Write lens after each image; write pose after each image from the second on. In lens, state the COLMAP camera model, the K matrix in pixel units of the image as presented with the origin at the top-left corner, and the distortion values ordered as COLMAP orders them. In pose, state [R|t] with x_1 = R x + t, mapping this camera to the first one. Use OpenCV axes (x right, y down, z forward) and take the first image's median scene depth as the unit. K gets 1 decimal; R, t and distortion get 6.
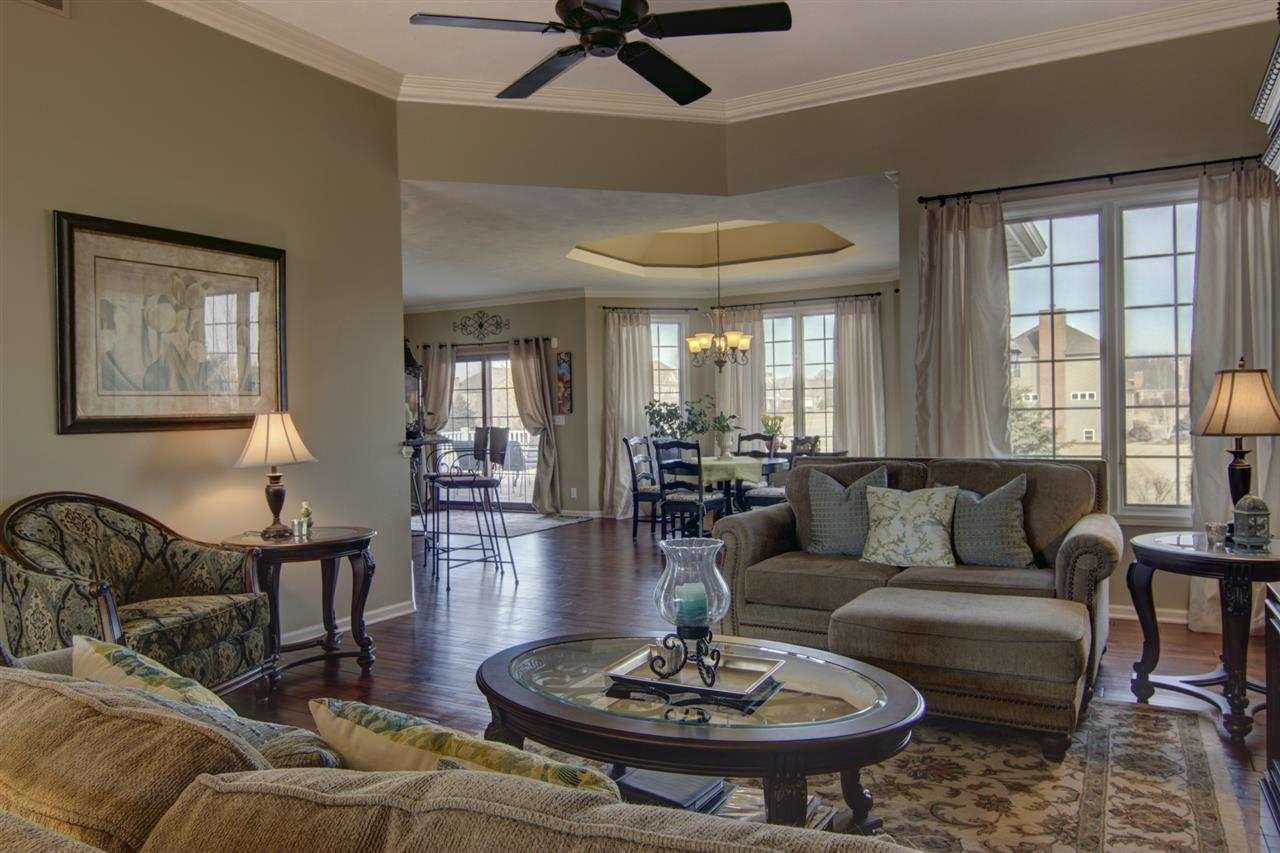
lens RADIAL K [[872.3, 0, 641.7], [0, 872.3, 421.6], [0, 0, 1]] dist [-0.000753, 0.002508]
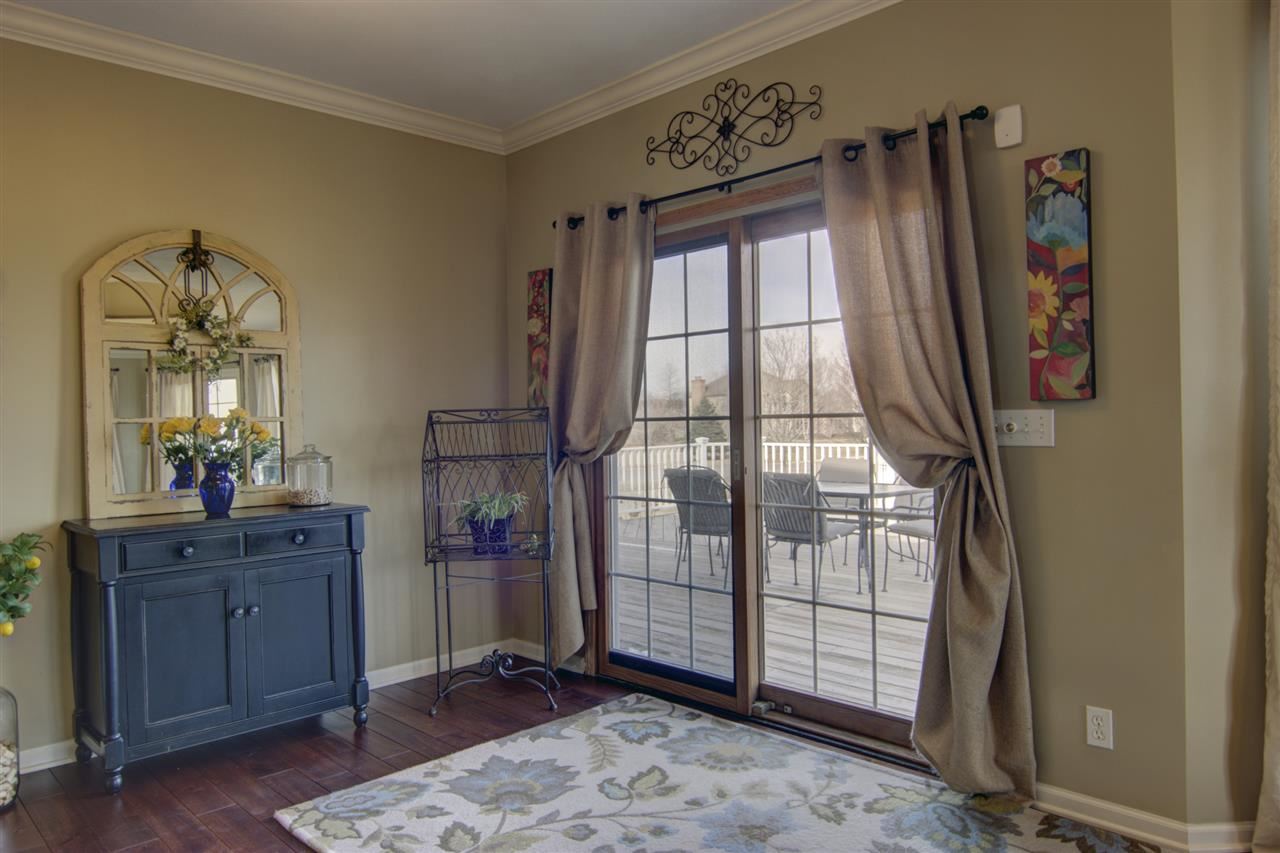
lens RADIAL K [[872.3, 0, 641.8], [0, 872.3, 429.5], [0, 0, 1]] dist [-0.000753, 0.002508]
pose [[0.960567, 0.001590, -0.278043, -0.133216], [-0.002458, 0.999993, -0.002772, -0.000131], [0.278036, 0.003346, 0.960565, 0.728446]]
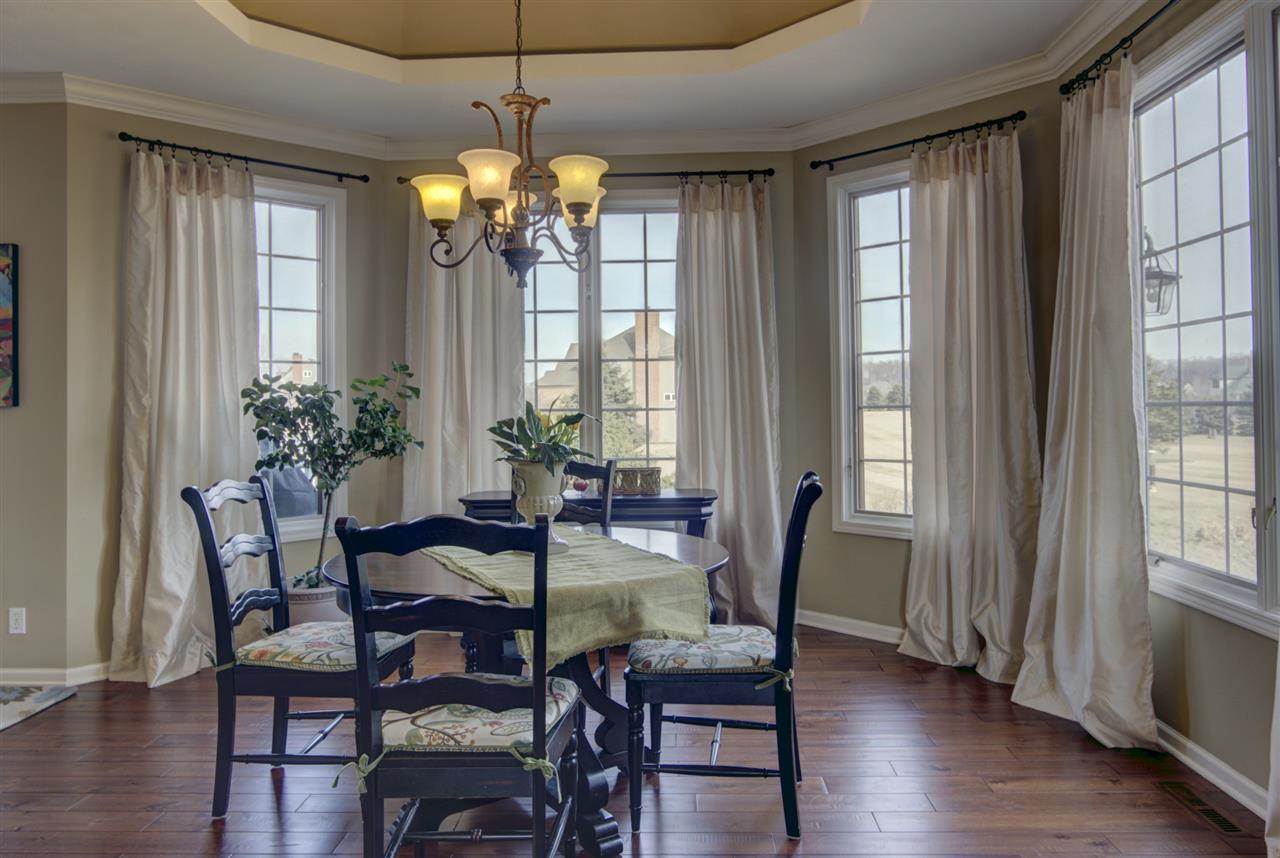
lens RADIAL K [[872.3, 0, 654.0], [0, 872.3, 394.1], [0, 0, 1]] dist [-0.000753, 0.002508]
pose [[0.877916, 0.017276, 0.478503, -0.019429], [-0.002692, 0.999511, -0.031147, -0.004083], [-0.478807, 0.026056, 0.877534, 0.538240]]
